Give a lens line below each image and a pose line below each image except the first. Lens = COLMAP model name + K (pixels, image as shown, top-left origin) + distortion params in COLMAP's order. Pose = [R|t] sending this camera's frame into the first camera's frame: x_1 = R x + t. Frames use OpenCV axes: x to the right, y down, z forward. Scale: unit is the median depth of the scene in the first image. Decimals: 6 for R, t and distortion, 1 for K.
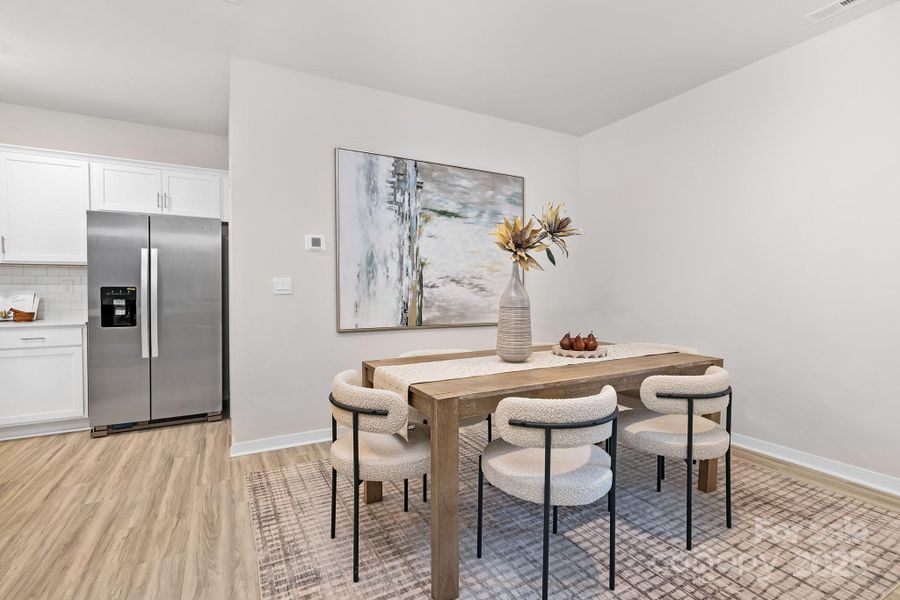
lens RADIAL K [[417.6, 0, 449.1], [0, 417.6, 299.2], [0, 0, 1]] dist [-0.009076, 0.004821]
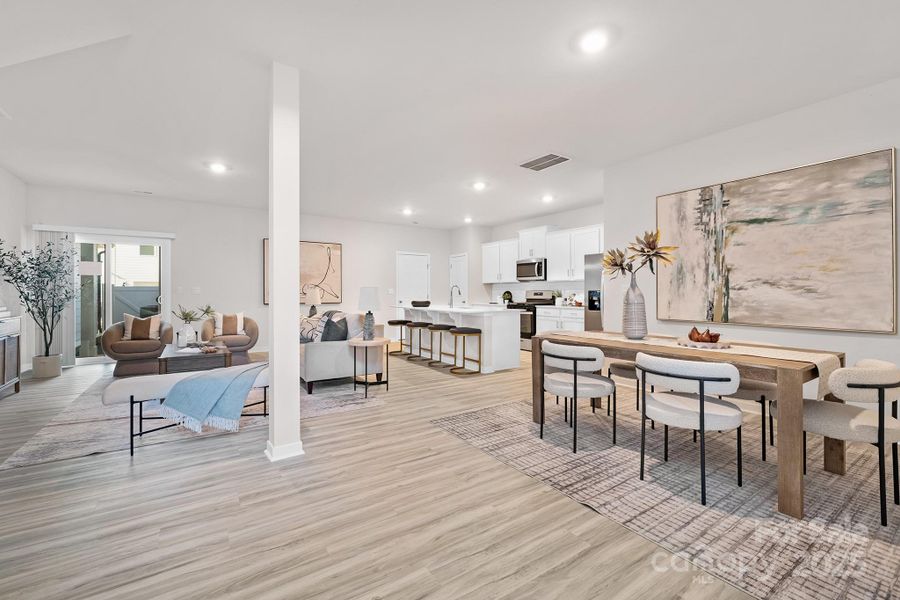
lens RADIAL K [[387.0, 0, 447.8], [0, 387.0, 295.9], [0, 0, 1]] dist [0.000401, -0.001195]
pose [[0.089487, 0.008662, -0.995950, 0.966927], [-0.017010, 0.999830, 0.007168, -0.005457], [0.995843, 0.016300, 0.089619, 0.124127]]
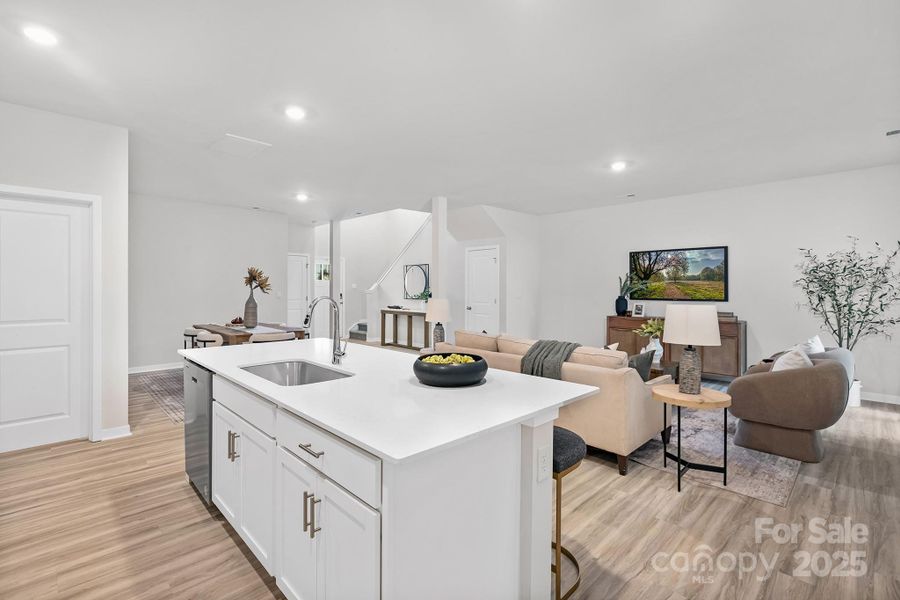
lens RADIAL K [[417.6, 0, 455.4], [0, 417.6, 294.5], [0, 0, 1]] dist [-0.009076, 0.004821]
pose [[-0.277232, -0.015366, 0.960680, -1.735476], [0.013623, 0.999709, 0.019922, -0.062312], [-0.960706, 0.018610, -0.276942, 0.318129]]
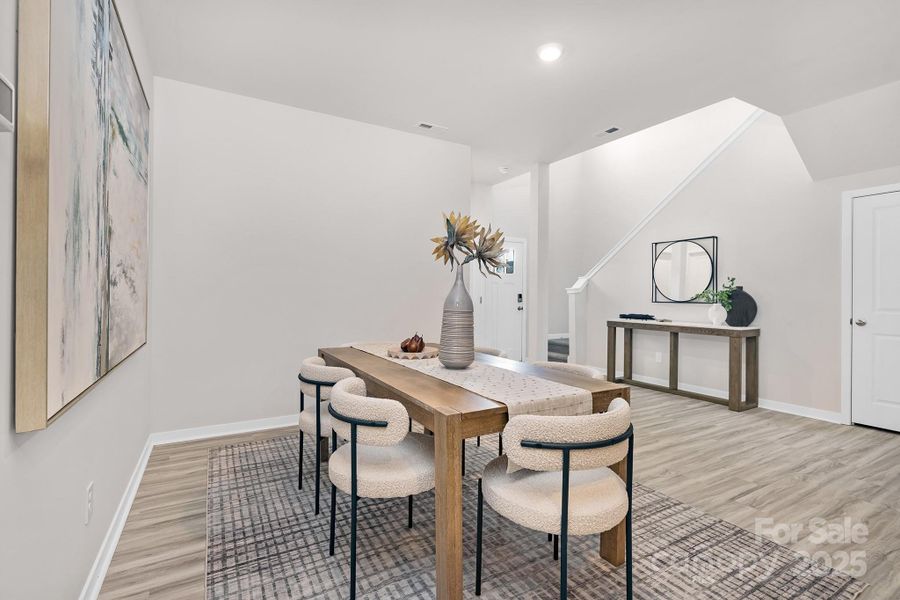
lens RADIAL K [[417.6, 0, 447.2], [0, 417.6, 295.0], [0, 0, 1]] dist [-0.009076, 0.004821]
pose [[-0.020319, 0.001693, 0.999792, -0.531591], [0.009649, 0.999952, -0.001497, -0.014384], [-0.999747, 0.009617, -0.020334, 0.671590]]
